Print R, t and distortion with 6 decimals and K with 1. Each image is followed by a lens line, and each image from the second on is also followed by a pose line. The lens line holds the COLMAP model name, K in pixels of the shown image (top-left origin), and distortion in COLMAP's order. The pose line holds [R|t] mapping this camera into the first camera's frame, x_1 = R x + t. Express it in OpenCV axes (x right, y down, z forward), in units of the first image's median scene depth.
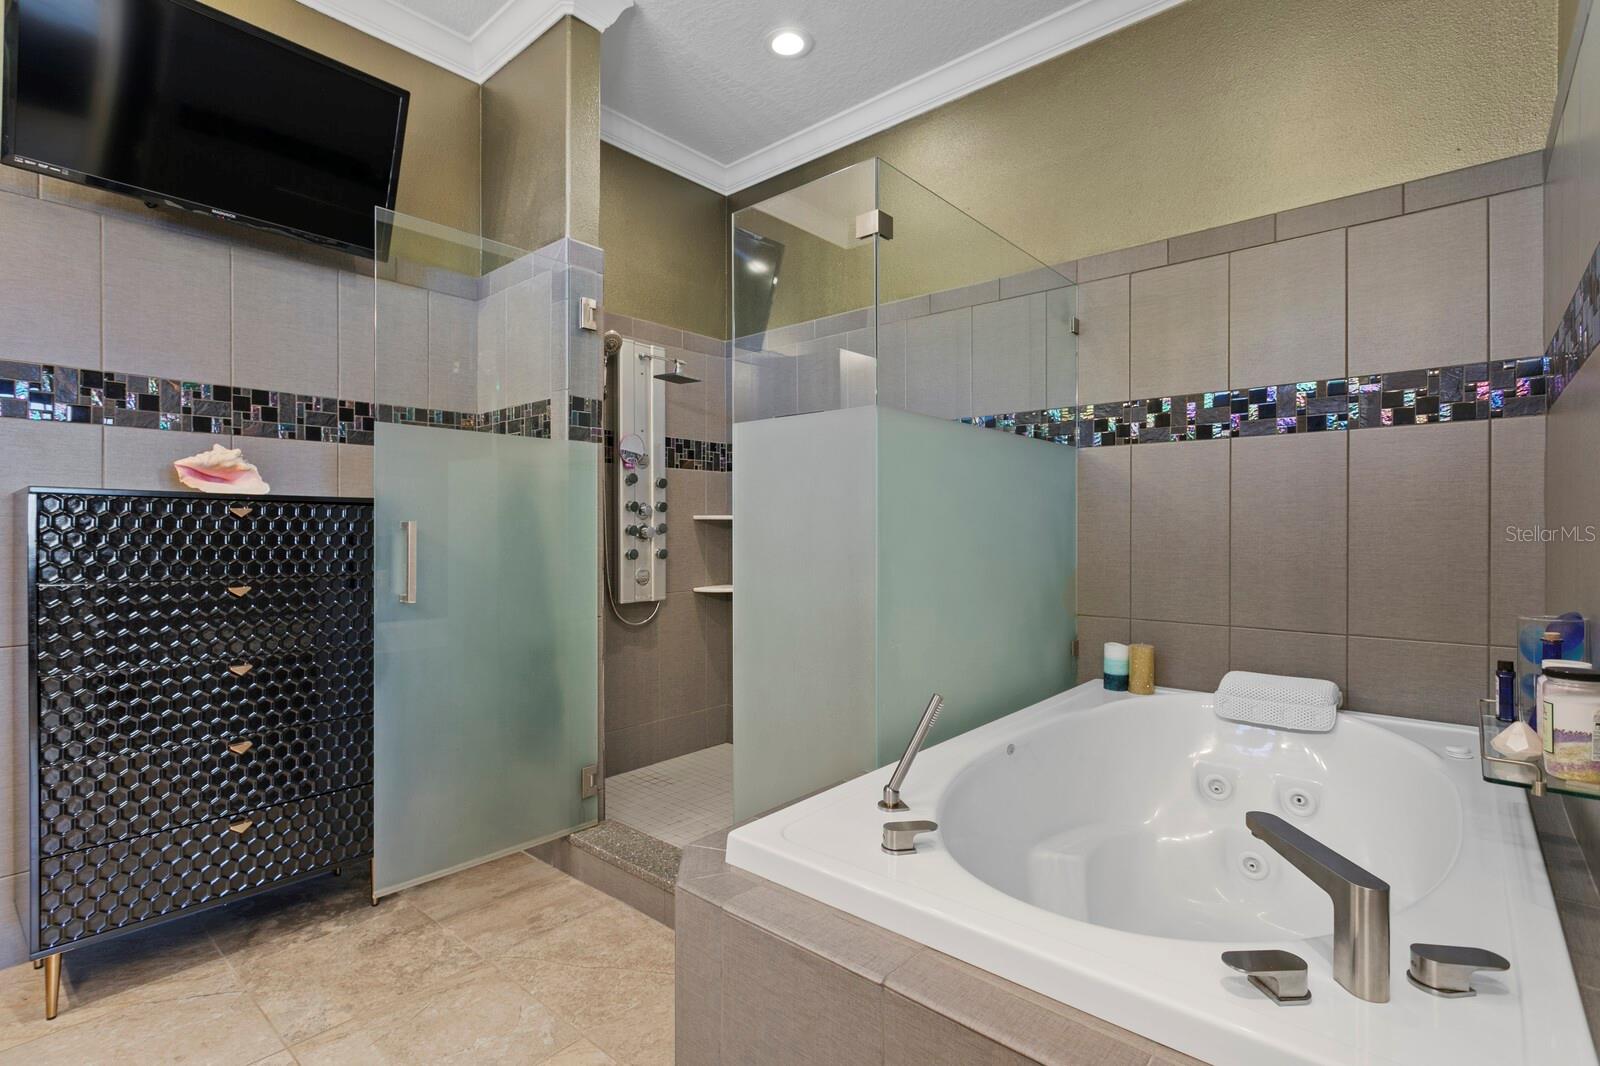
lens RADIAL K [[759.4, 0, 786.3], [0, 759.4, 528.5], [0, 0, 1]] dist [-0.000833, -0.001432]
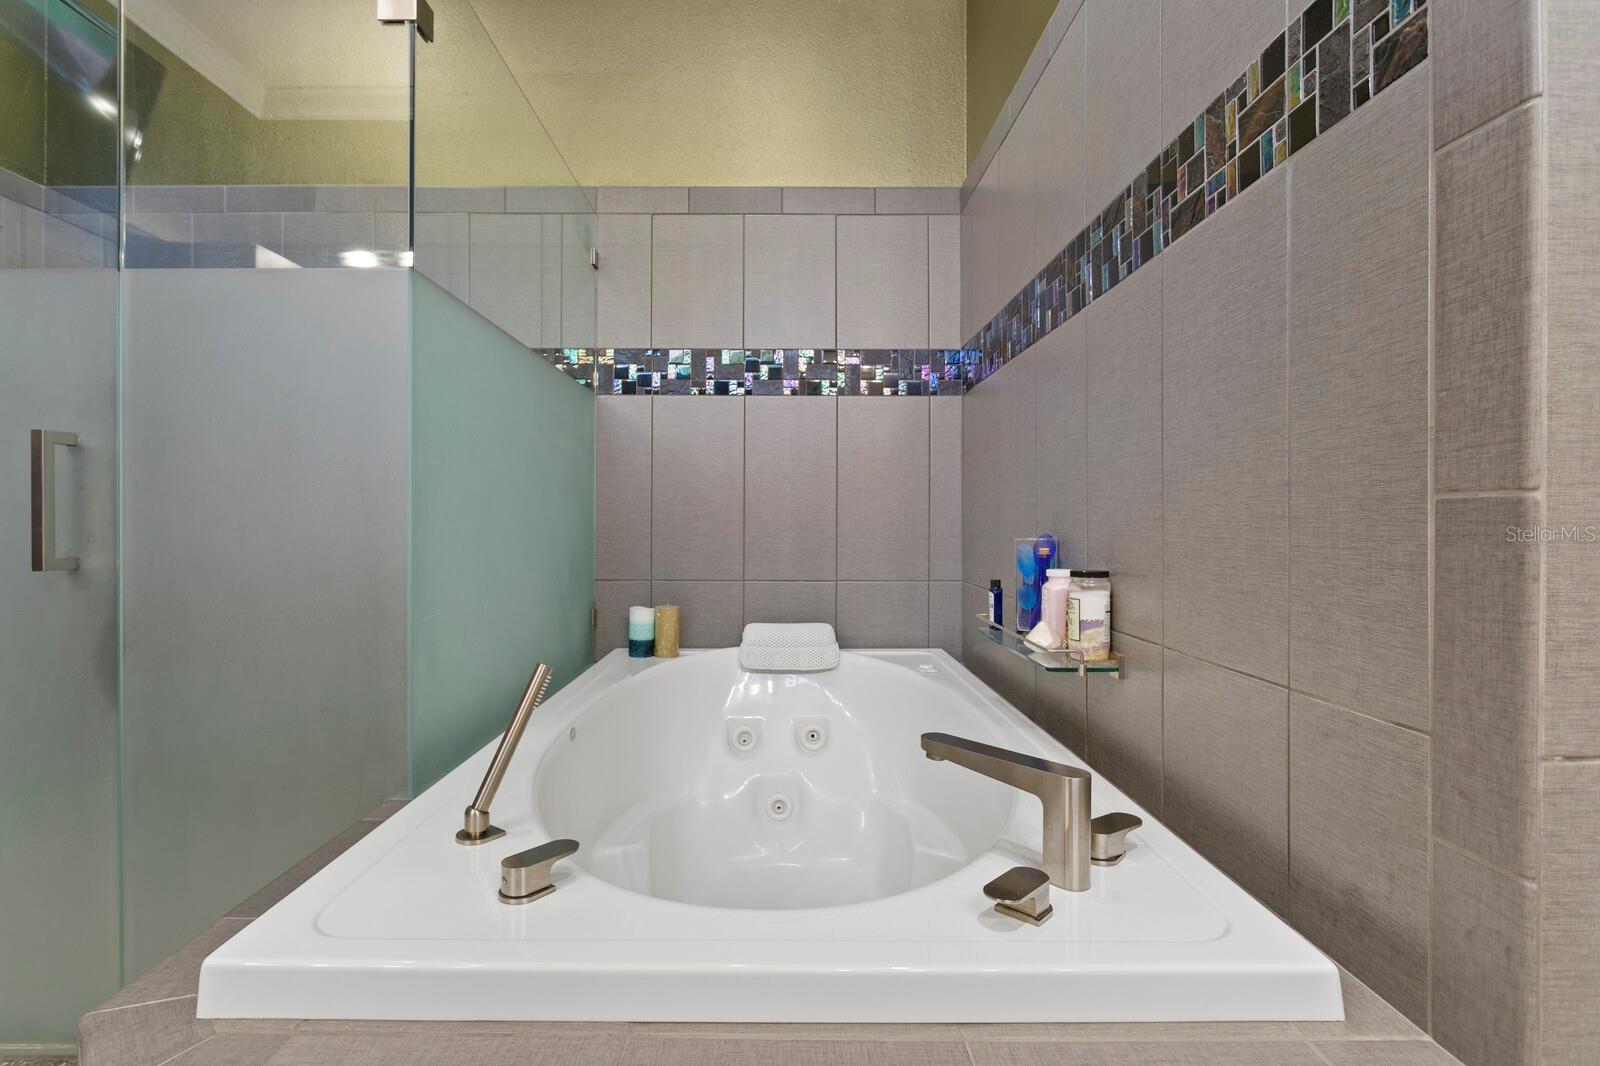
lens RADIAL K [[788.6, 0, 794.7], [0, 788.6, 519.2], [0, 0, 1]] dist [-0.007028, -0.000645]
pose [[0.748813, 0.001245, 0.662780, -0.079644], [-0.000884, 0.999999, -0.000880, 0.056181], [-0.662781, 0.000073, 0.748814, 0.193474]]
